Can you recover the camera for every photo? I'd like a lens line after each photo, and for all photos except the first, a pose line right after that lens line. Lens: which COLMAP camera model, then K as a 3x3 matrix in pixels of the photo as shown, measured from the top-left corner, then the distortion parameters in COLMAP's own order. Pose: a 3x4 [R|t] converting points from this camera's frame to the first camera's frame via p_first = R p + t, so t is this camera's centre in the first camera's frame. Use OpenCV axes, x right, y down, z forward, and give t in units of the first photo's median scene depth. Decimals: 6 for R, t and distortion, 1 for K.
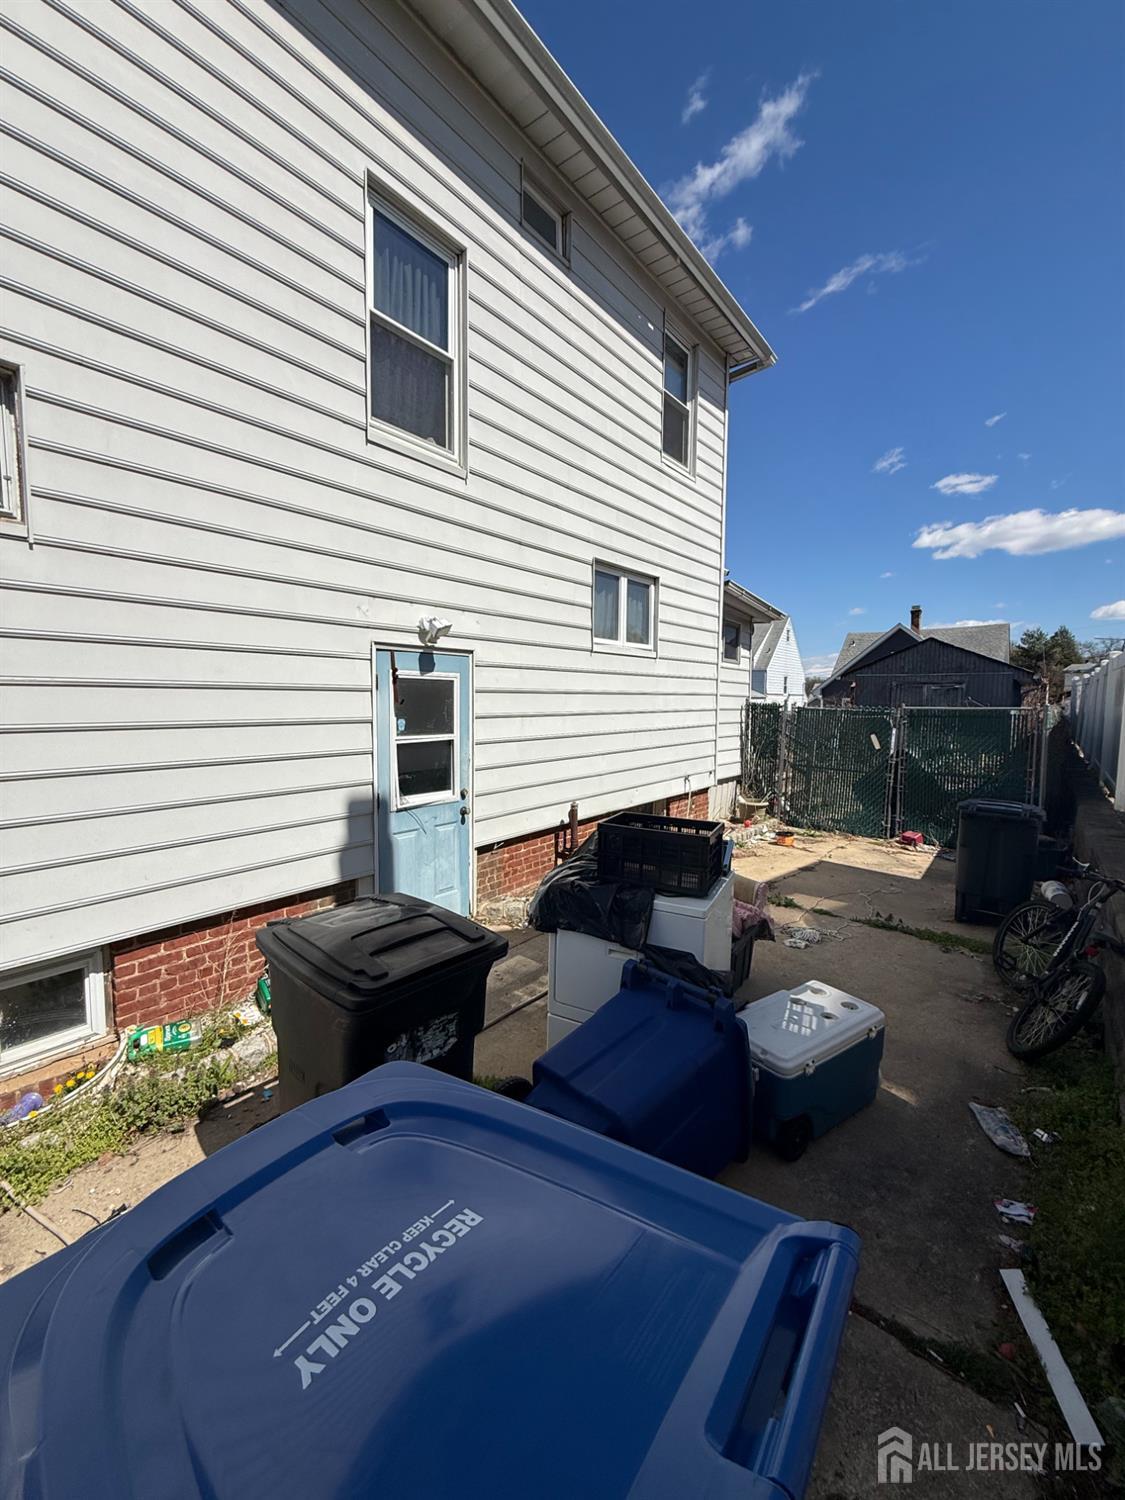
lens RADIAL K [[602.5, 0, 571.8], [0, 602.5, 736.5], [0, 0, 1]] dist [0.001762, 0.000241]
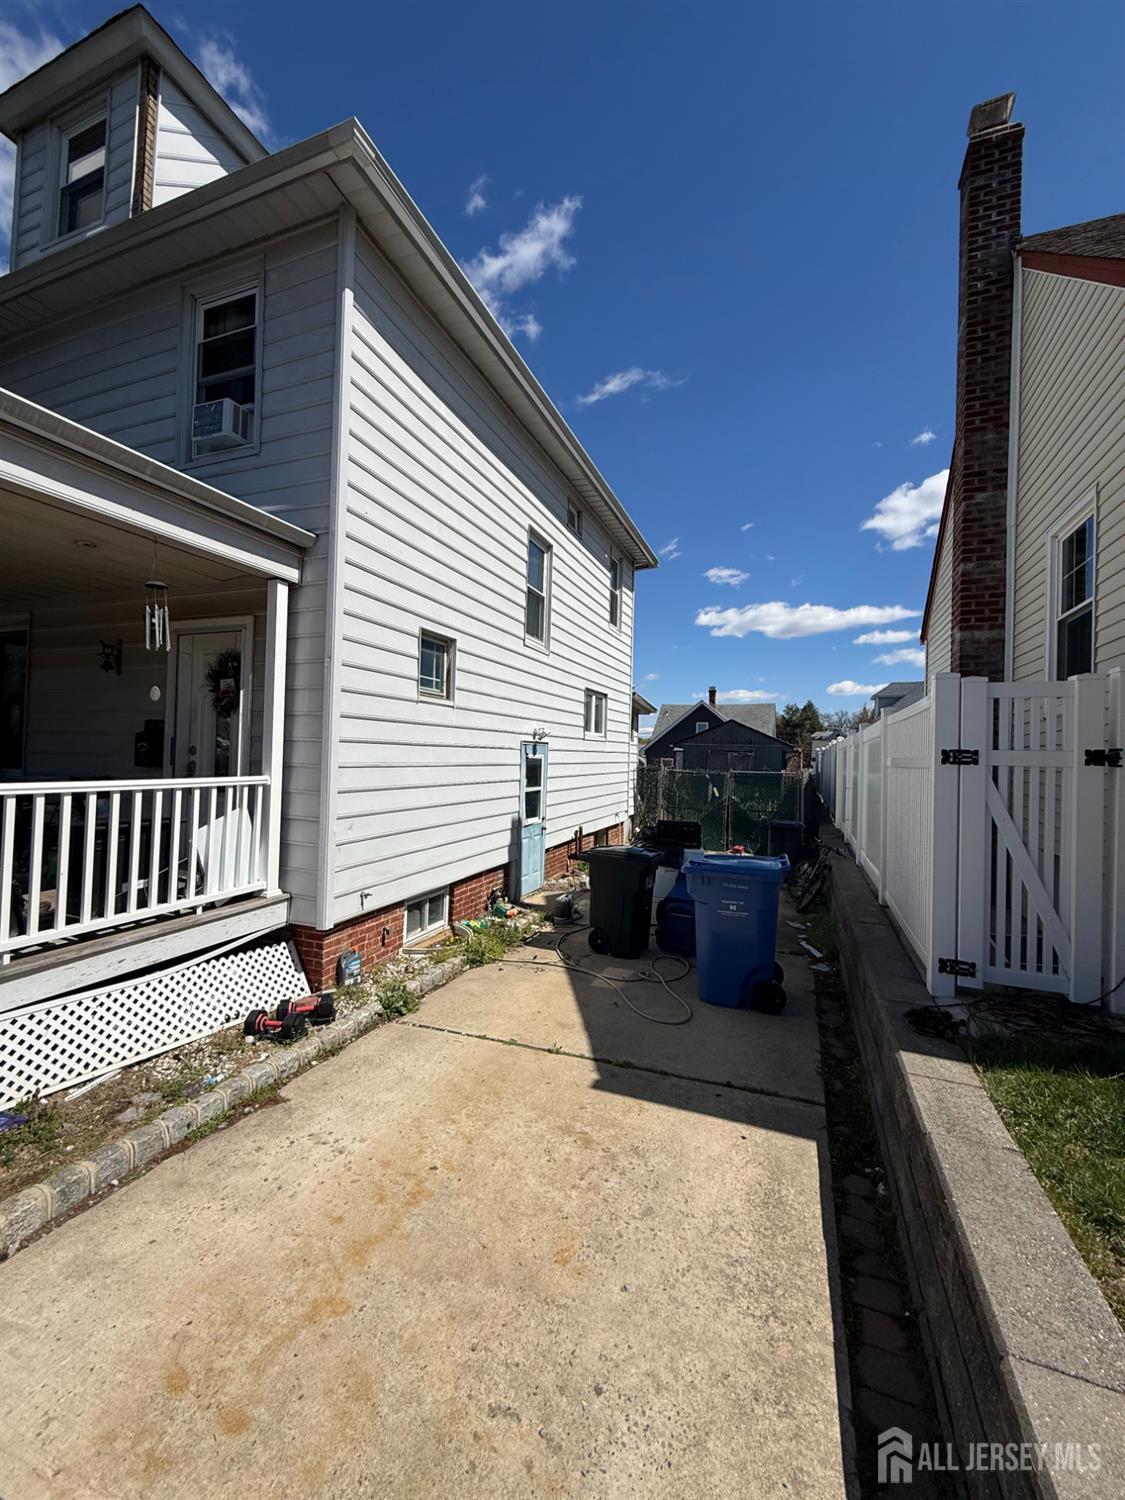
lens RADIAL K [[596.3, 0, 561.4], [0, 596.3, 746.1], [0, 0, 1]] dist [0.001643, -0.000364]
pose [[0.959424, 0.011291, 0.281741, -0.529797], [0.010995, 0.996940, -0.077396, 0.010937], [-0.281753, 0.077353, 0.956364, -0.651825]]
